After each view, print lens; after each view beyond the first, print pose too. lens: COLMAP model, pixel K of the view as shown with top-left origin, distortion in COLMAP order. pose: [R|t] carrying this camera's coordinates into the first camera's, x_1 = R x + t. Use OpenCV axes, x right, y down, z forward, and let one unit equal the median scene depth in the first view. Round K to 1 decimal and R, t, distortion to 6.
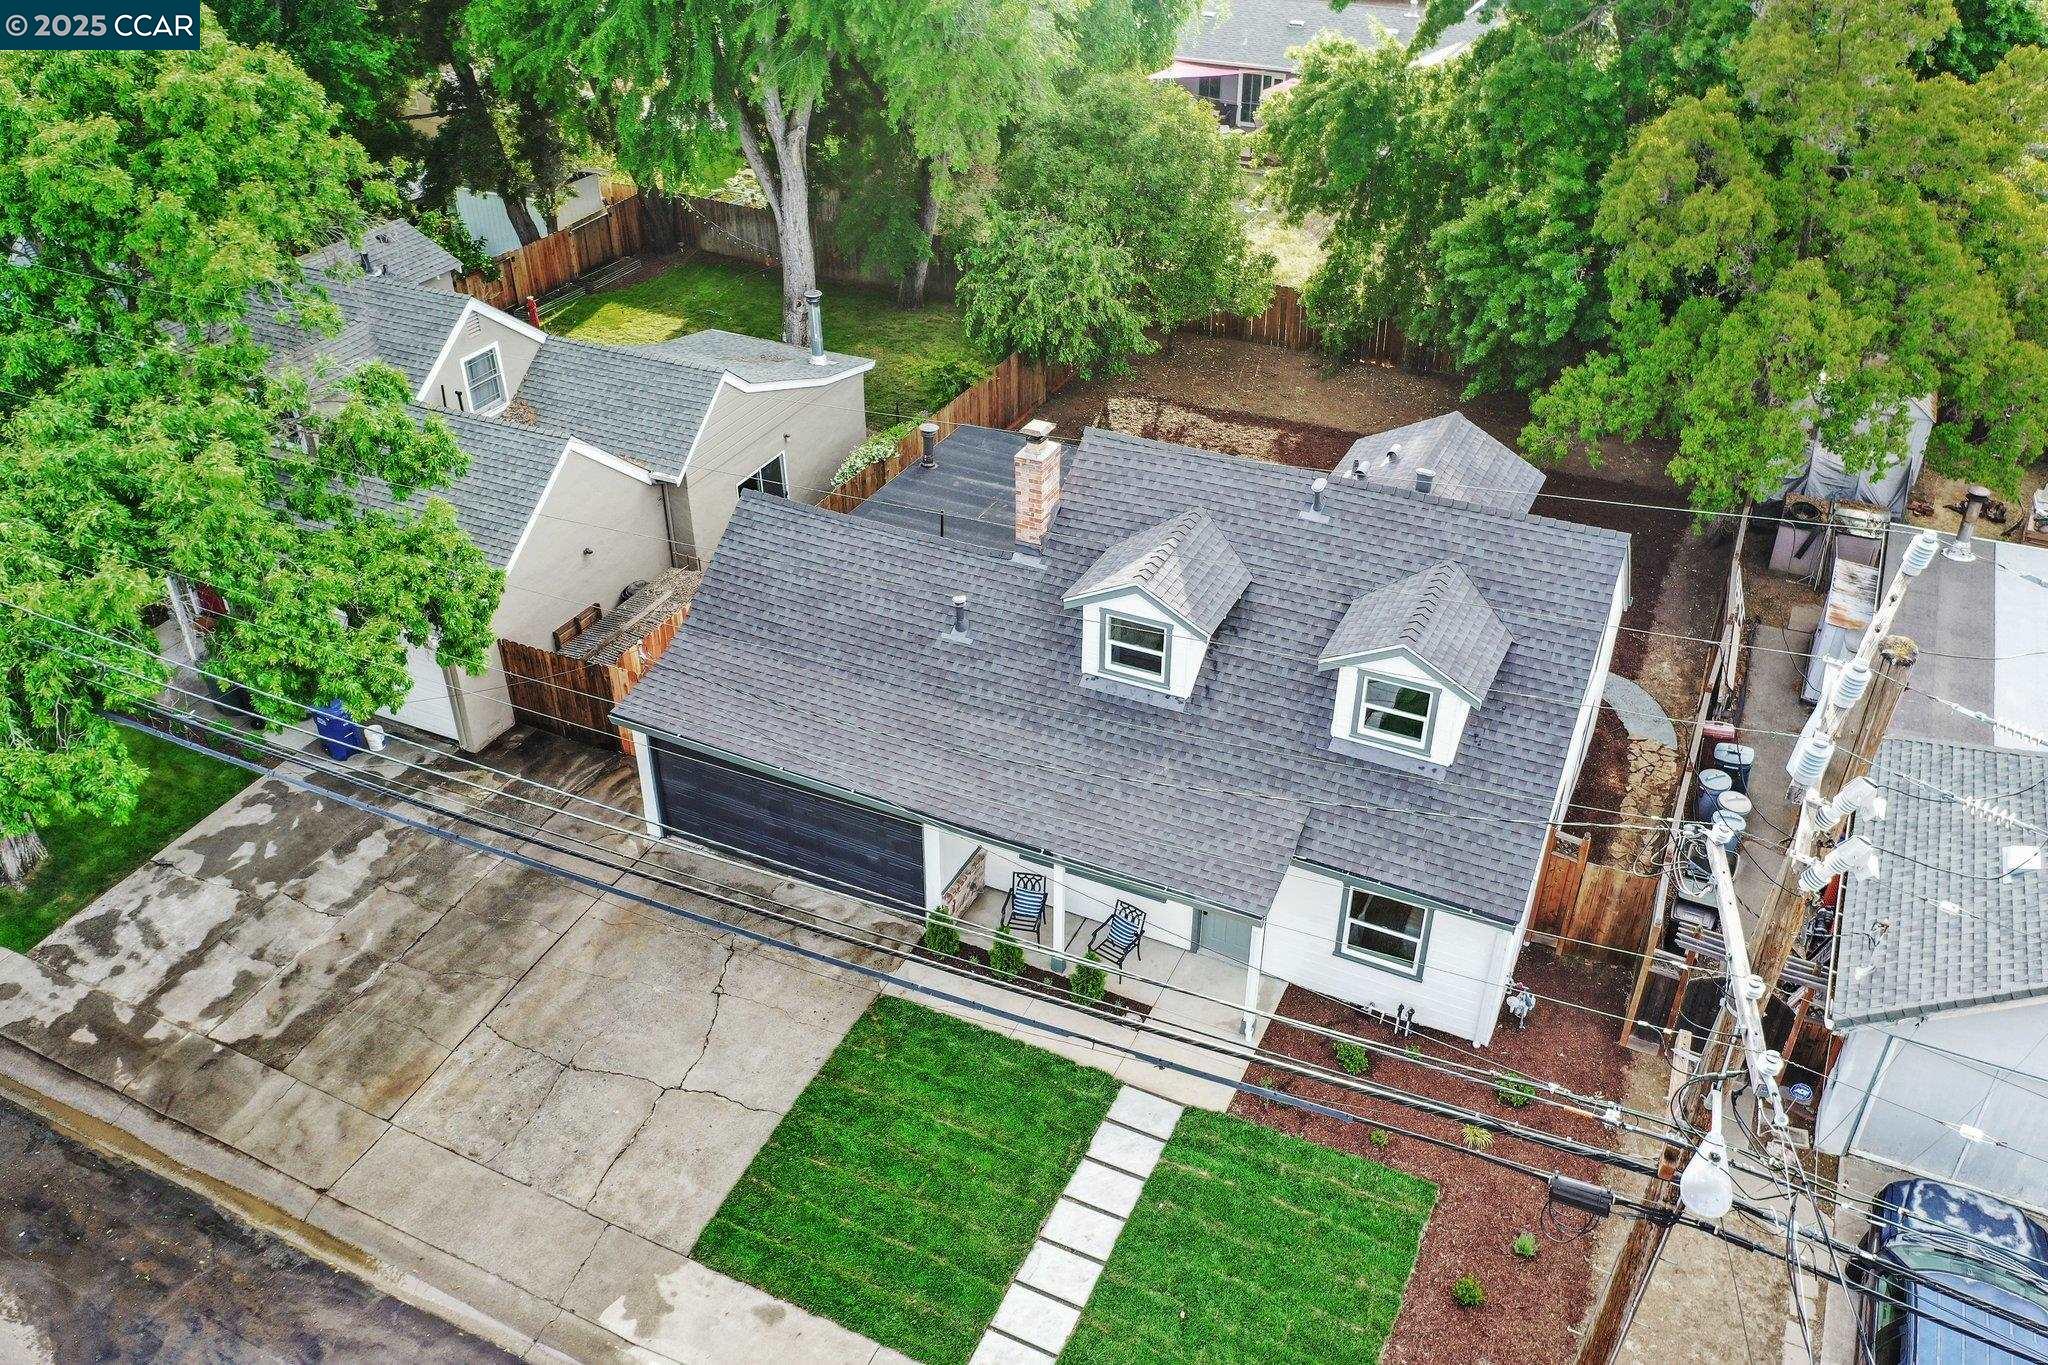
lens RADIAL K [[1609.4, 0, 1028.5], [0, 1609.4, 678.3], [0, 0, 1]] dist [-0.007780, 0.000448]
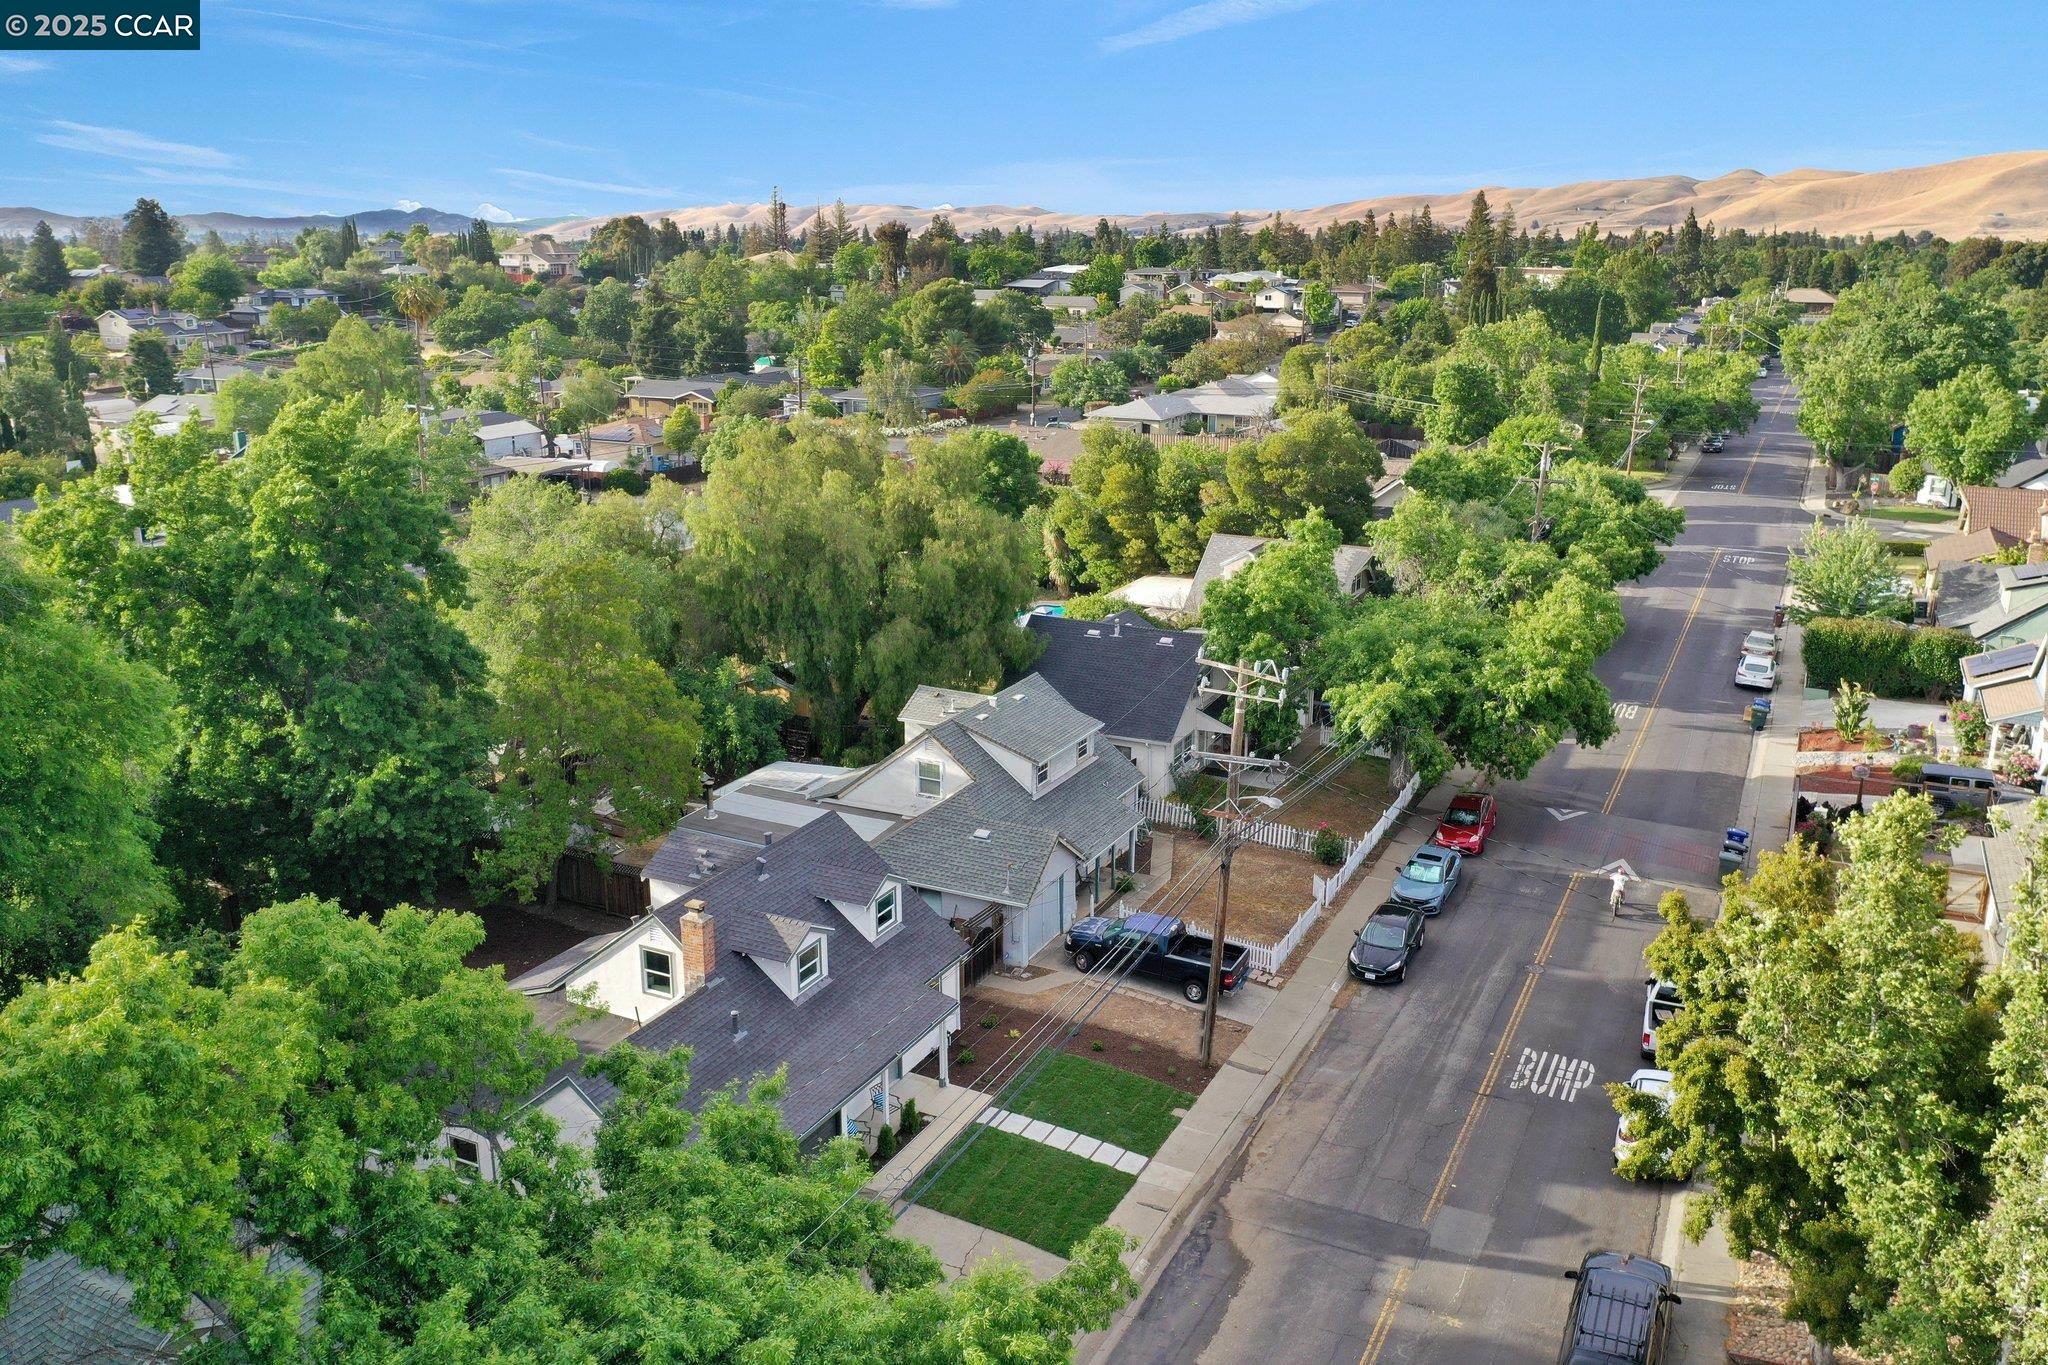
lens RADIAL K [[1609.4, 0, 1028.5], [0, 1609.4, 692.2], [0, 0, 1]] dist [-0.007780, 0.000448]
pose [[0.007136, -0.274412, 0.961586, -1.559949], [0.547059, 0.806021, 0.225958, -0.530817], [-0.837064, 0.524432, 0.155871, 0.352580]]
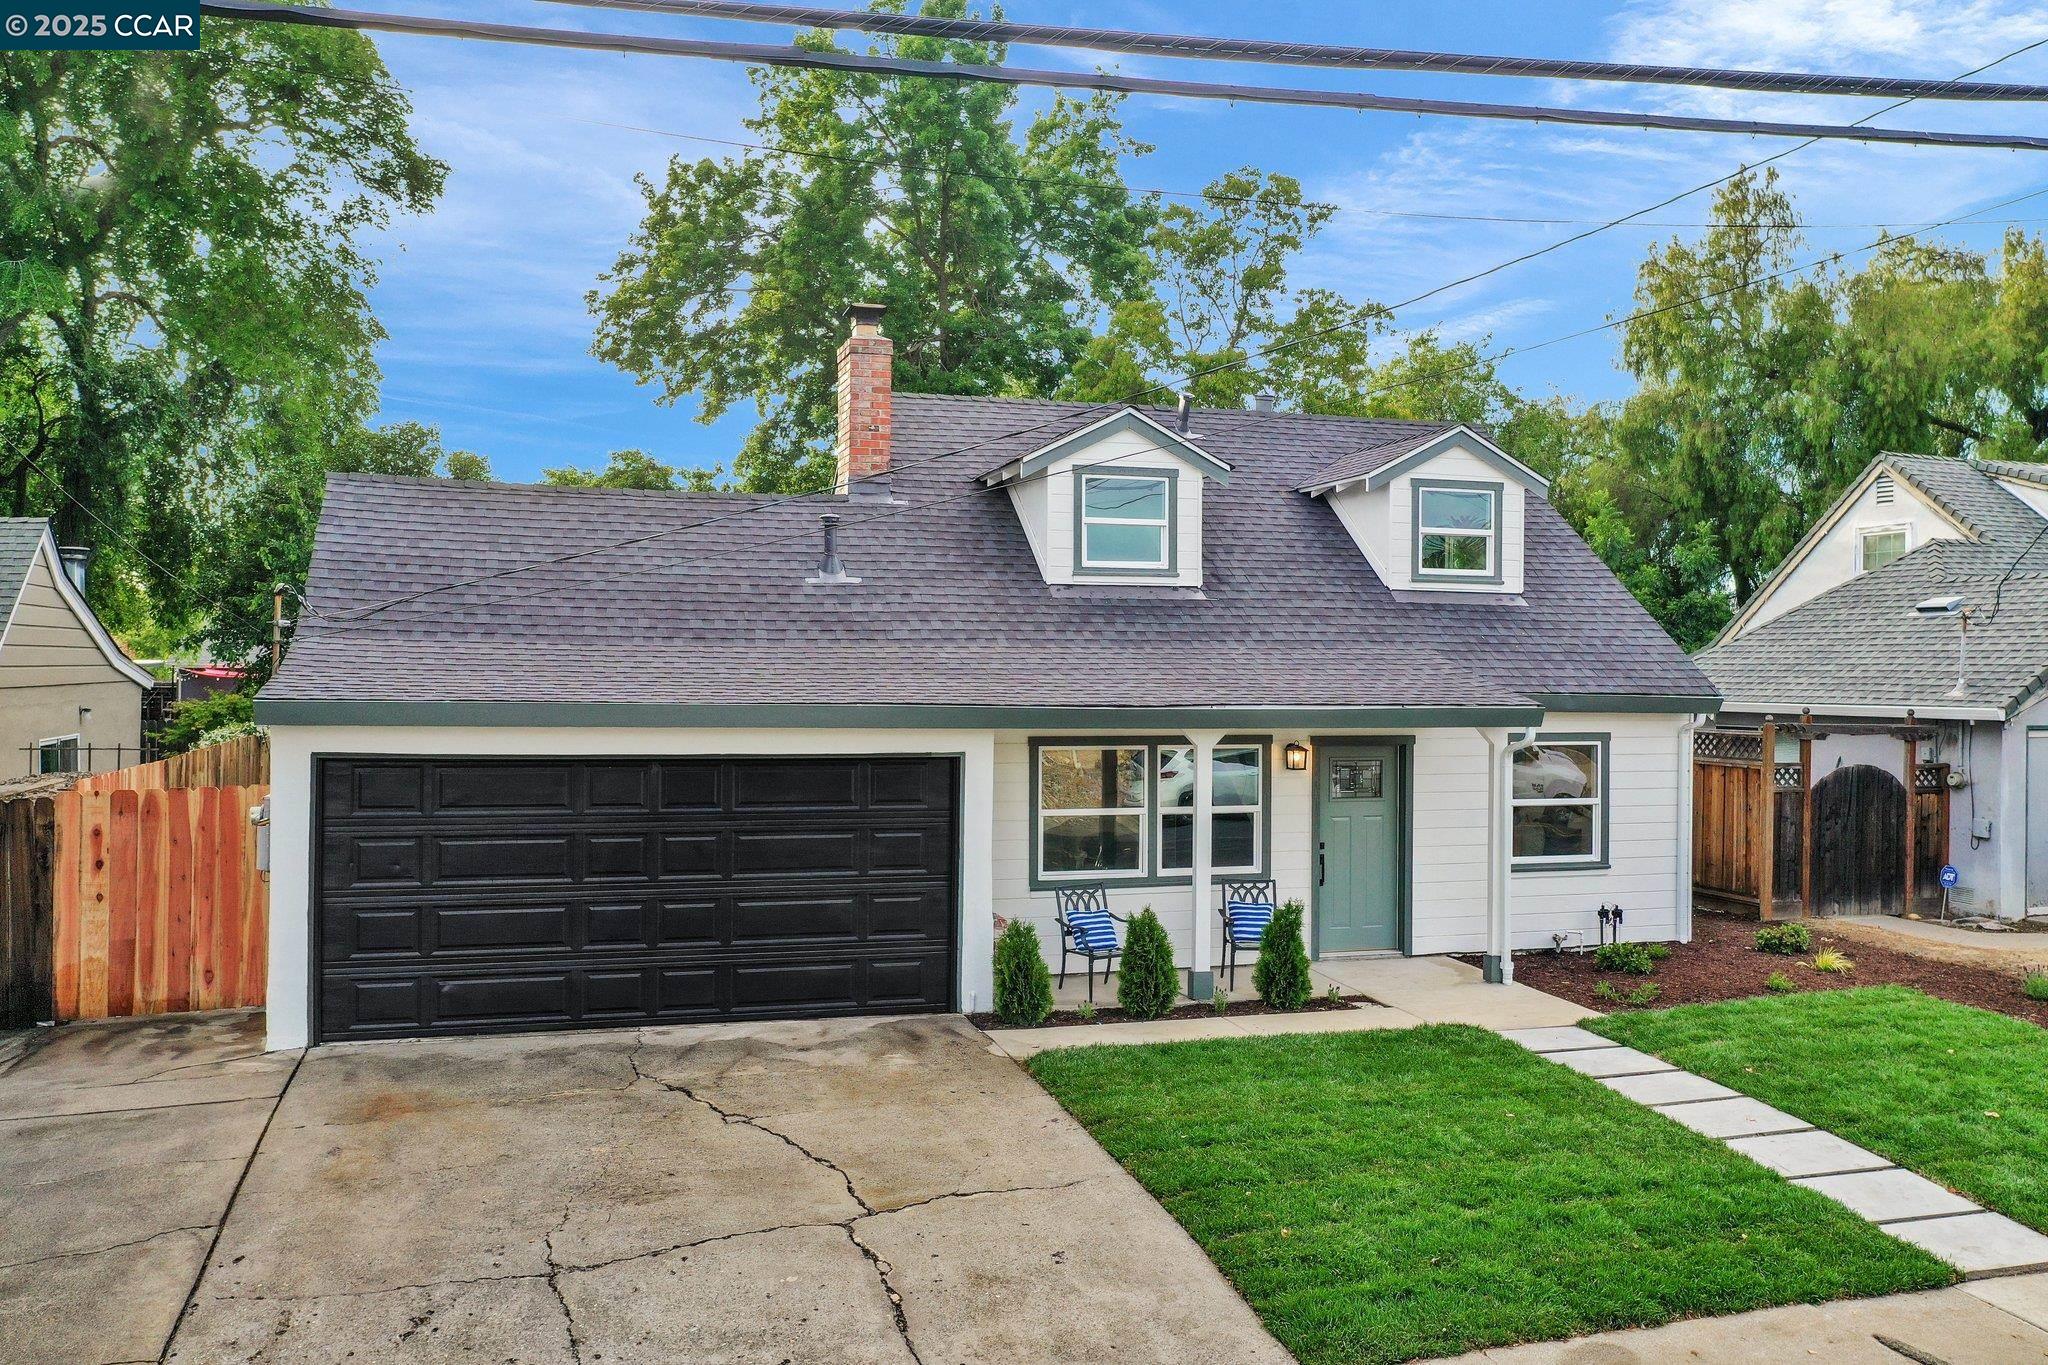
lens RADIAL K [[1609.4, 0, 1028.8], [0, 1609.4, 679.6], [0, 0, 1]] dist [-0.007780, 0.000448]
pose [[0.733187, 0.001993, 0.680024, -0.437040], [0.366010, 0.841638, -0.397091, 0.299406], [-0.573125, 0.540038, 0.616349, 0.623228]]
